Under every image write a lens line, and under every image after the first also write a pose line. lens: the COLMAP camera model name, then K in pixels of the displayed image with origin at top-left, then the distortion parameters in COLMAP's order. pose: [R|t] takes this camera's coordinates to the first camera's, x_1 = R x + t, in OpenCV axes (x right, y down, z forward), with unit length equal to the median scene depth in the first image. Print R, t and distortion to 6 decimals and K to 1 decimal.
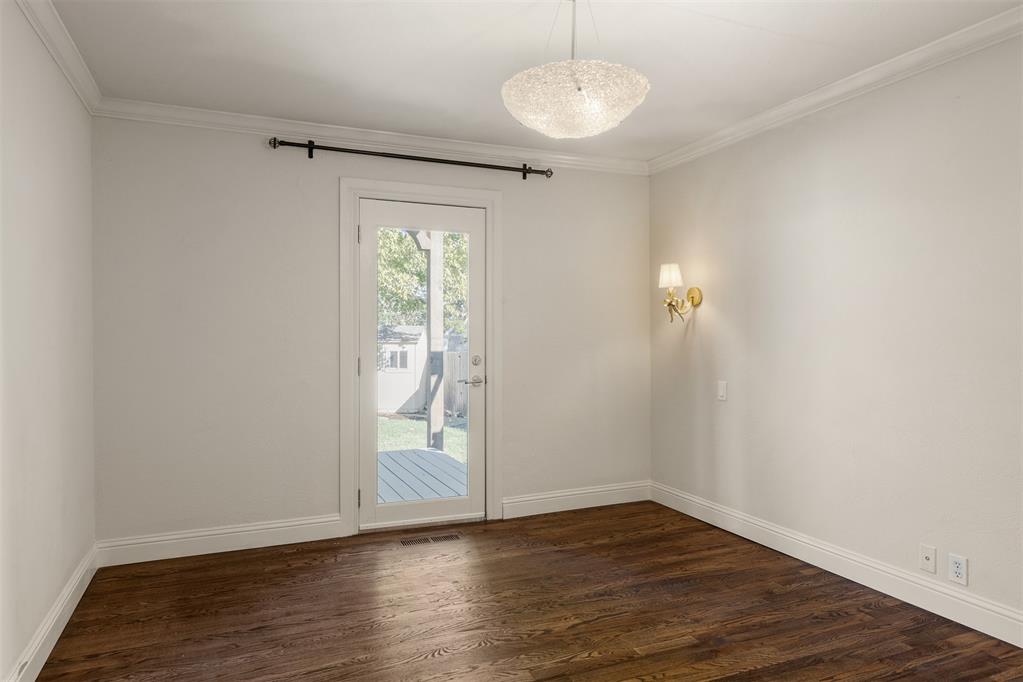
lens RADIAL K [[615.2, 0, 511.5], [0, 615.2, 341.0], [0, 0, 1]] dist [-0.000245, -0.000307]
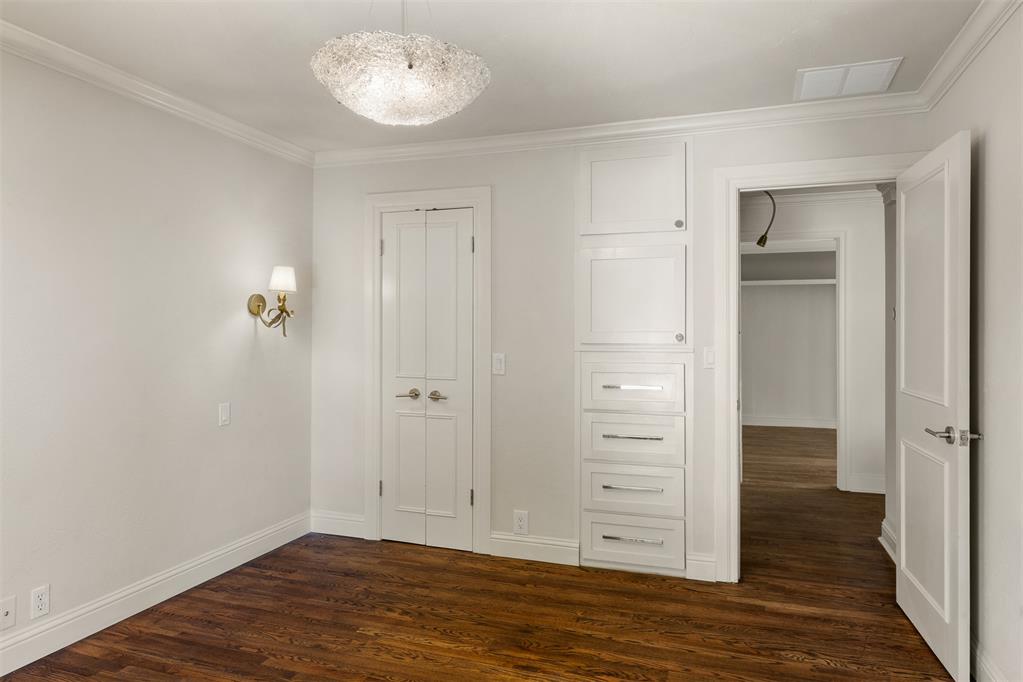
lens RADIAL K [[615.2, 0, 511.5], [0, 615.2, 341.0], [0, 0, 1]] dist [-0.000245, -0.000307]
pose [[-0.726420, -0.003424, 0.687243, -0.500368], [0.004099, 0.999948, 0.009315, -0.035883], [-0.687239, 0.009584, -0.726368, 1.346791]]
